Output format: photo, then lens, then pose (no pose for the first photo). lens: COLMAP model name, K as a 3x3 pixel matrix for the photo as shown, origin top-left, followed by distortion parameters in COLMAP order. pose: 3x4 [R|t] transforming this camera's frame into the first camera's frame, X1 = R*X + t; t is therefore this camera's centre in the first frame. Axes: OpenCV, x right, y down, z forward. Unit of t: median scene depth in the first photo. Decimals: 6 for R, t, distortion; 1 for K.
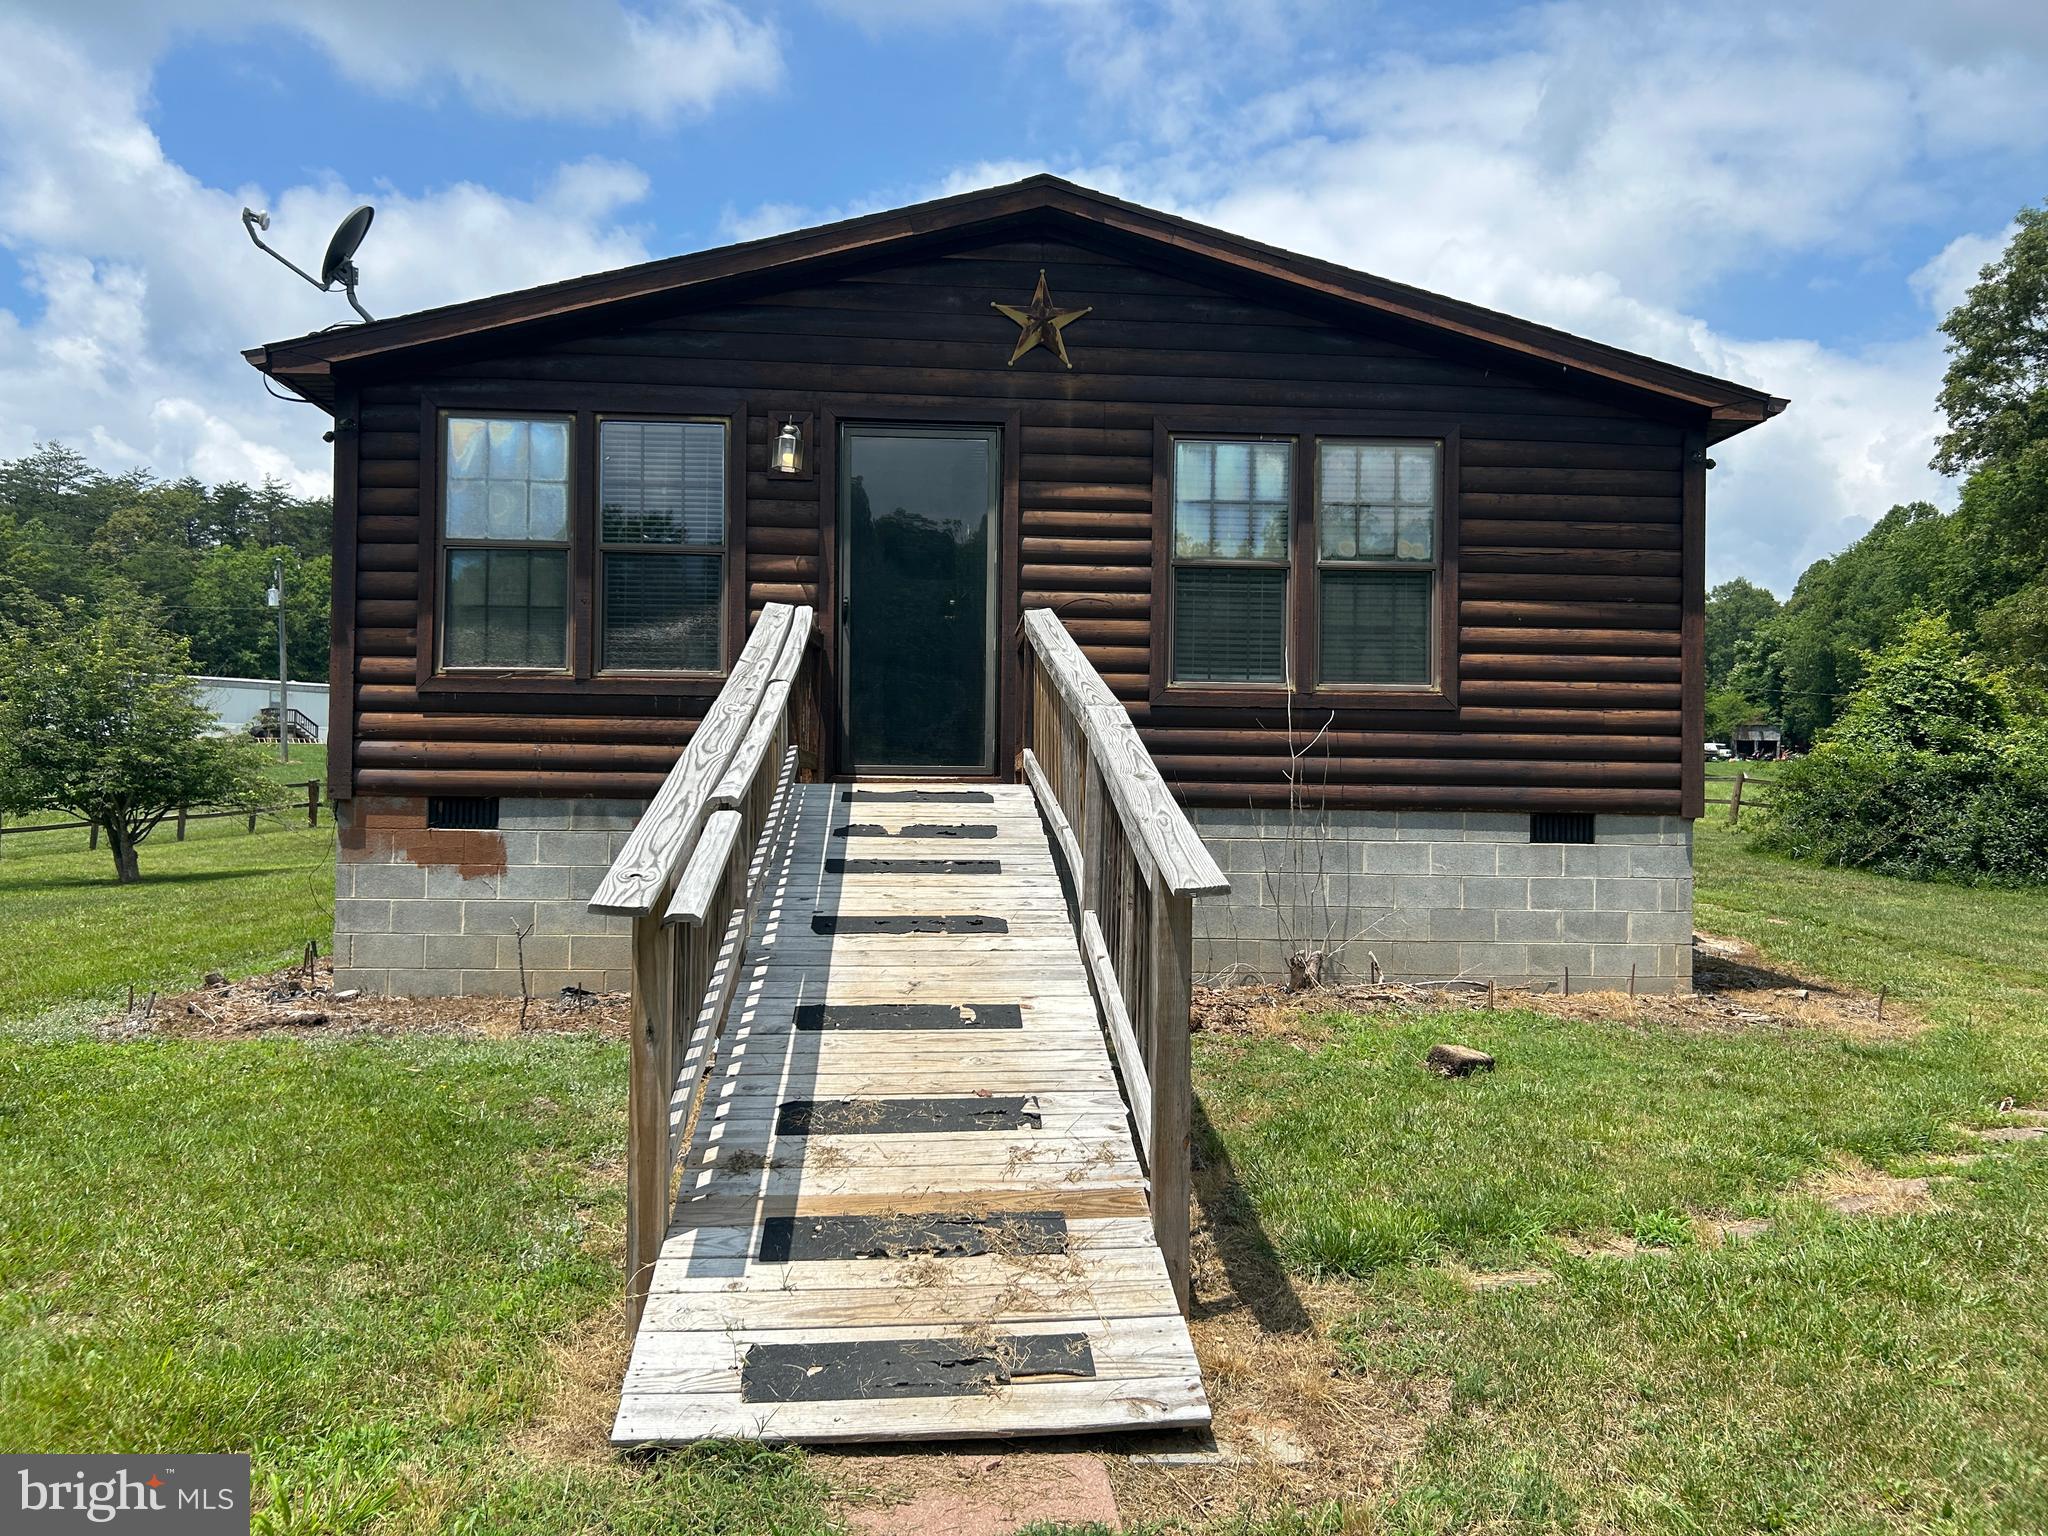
lens RADIAL K [[1563.8, 0, 1040.5], [0, 1563.8, 766.7], [0, 0, 1]] dist [0.047453, -0.043809]
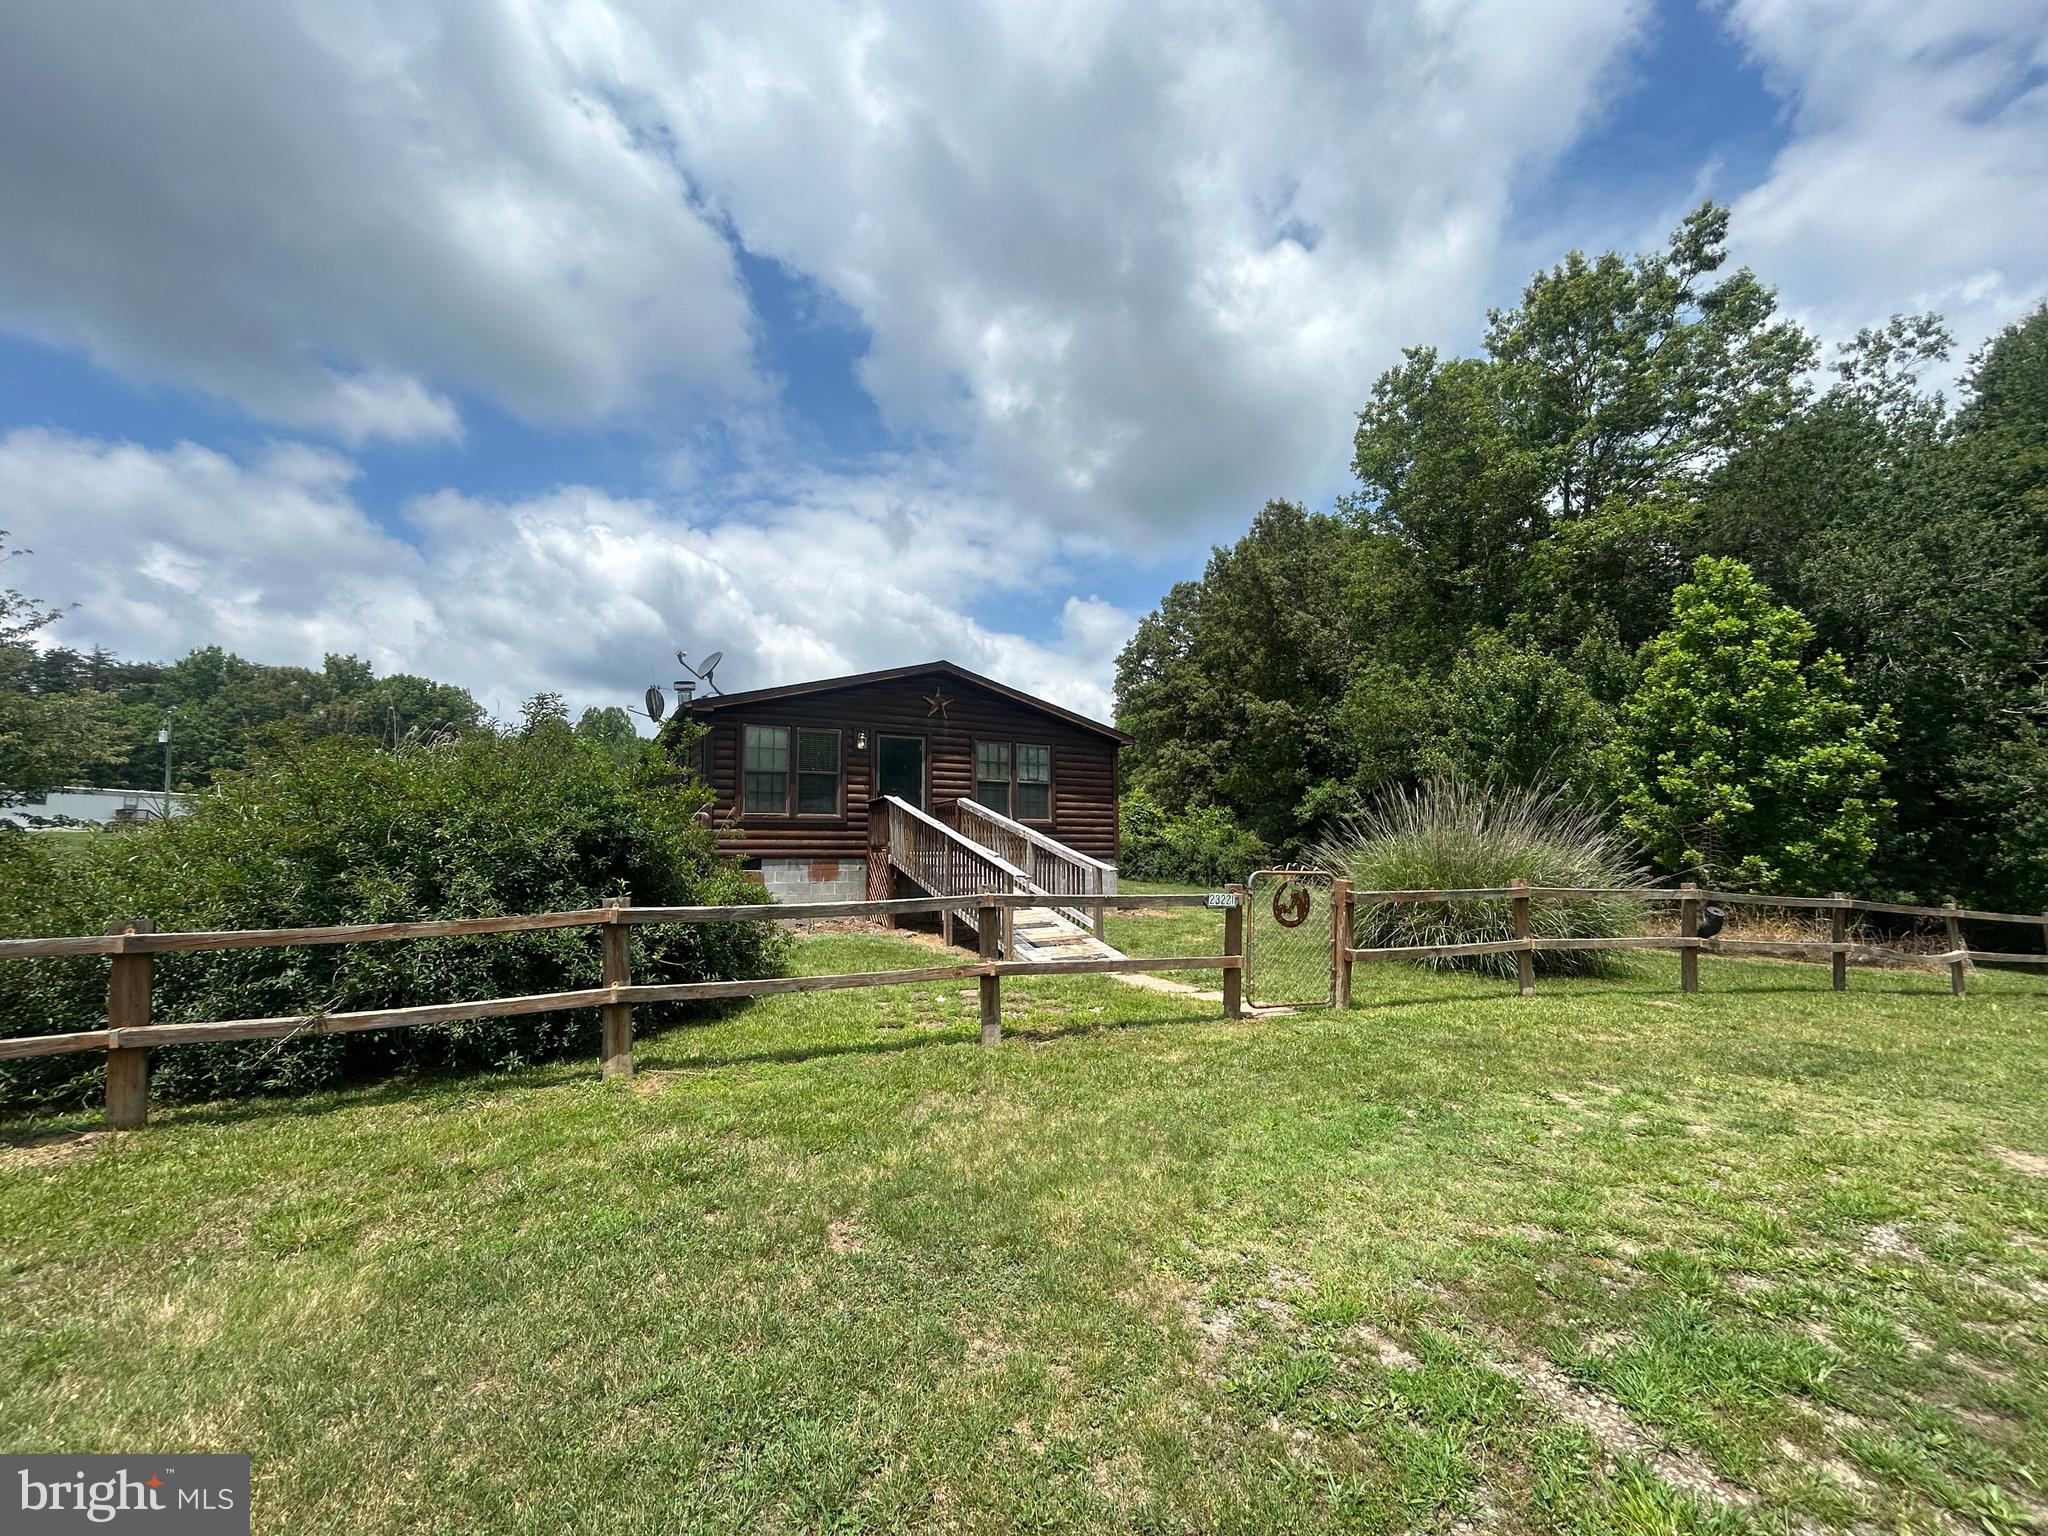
lens RADIAL K [[838.3, 0, 1033.0], [0, 838.3, 760.2], [0, 0, 1]] dist [-0.002240, 0.000036]
pose [[0.904483, 0.032864, 0.425243, -0.534447], [0.008484, 0.995443, -0.094975, -0.009656], [-0.426426, 0.089511, 0.900083, -0.576424]]
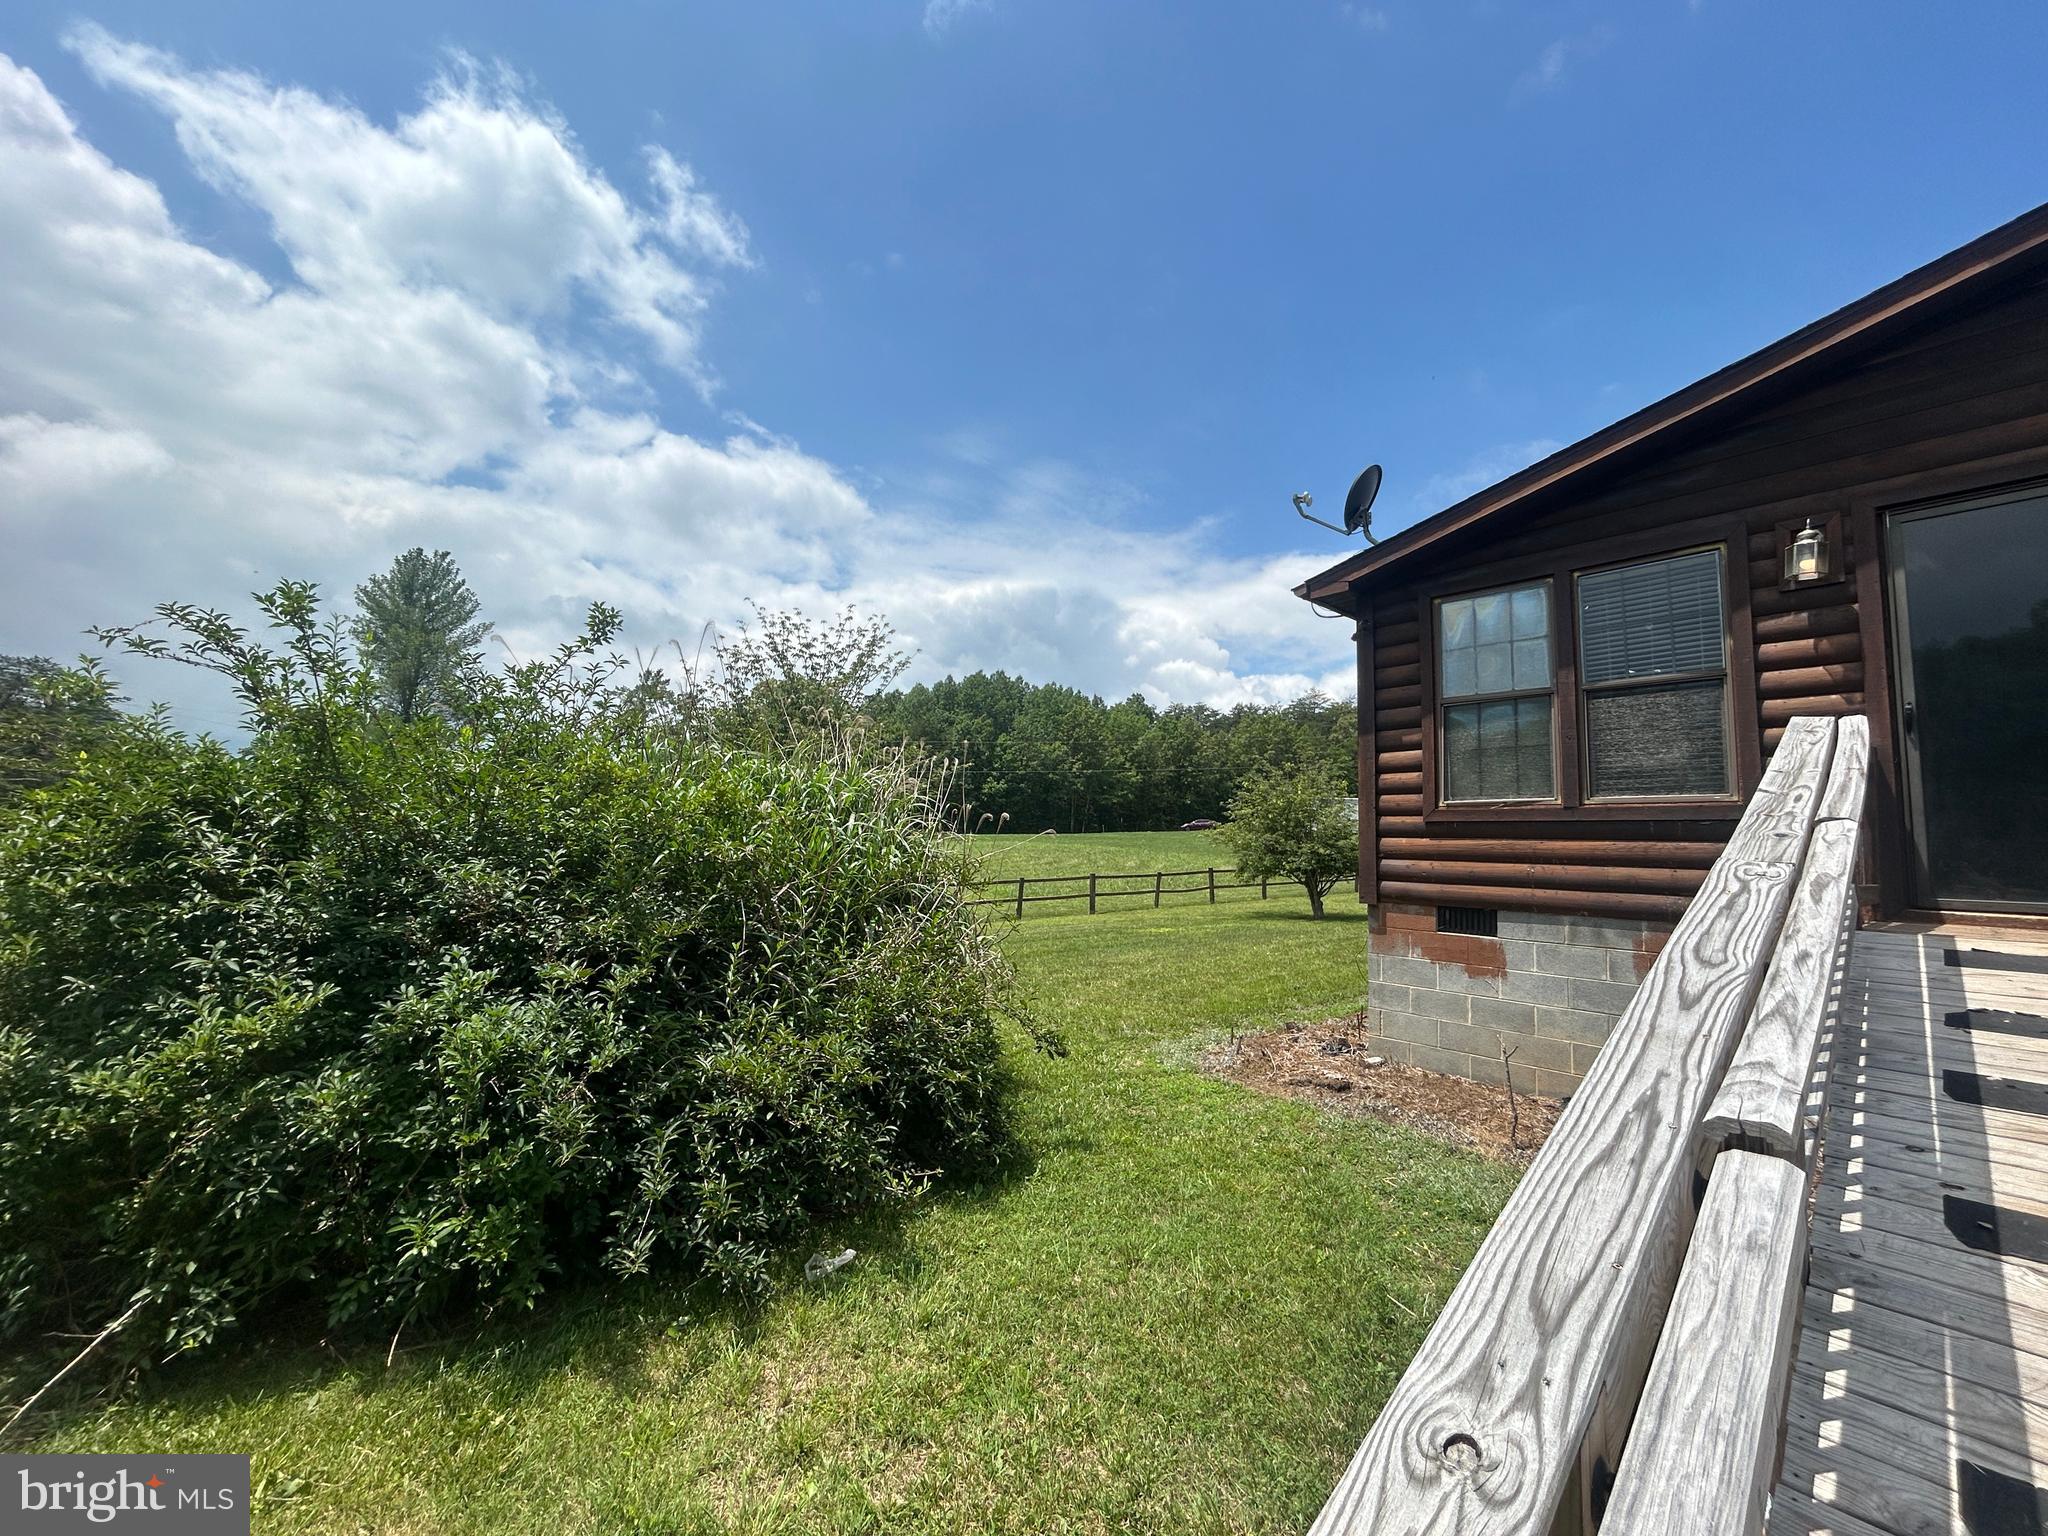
lens RADIAL K [[836.1, 0, 1014.1], [0, 836.1, 771.4], [0, 0, 1]] dist [-0.001359, -0.000483]
pose [[0.610902, -0.065409, -0.789000, -0.063089], [-0.002169, 0.996439, -0.084285, -0.029332], [0.791703, 0.053201, 0.608585, 0.317501]]
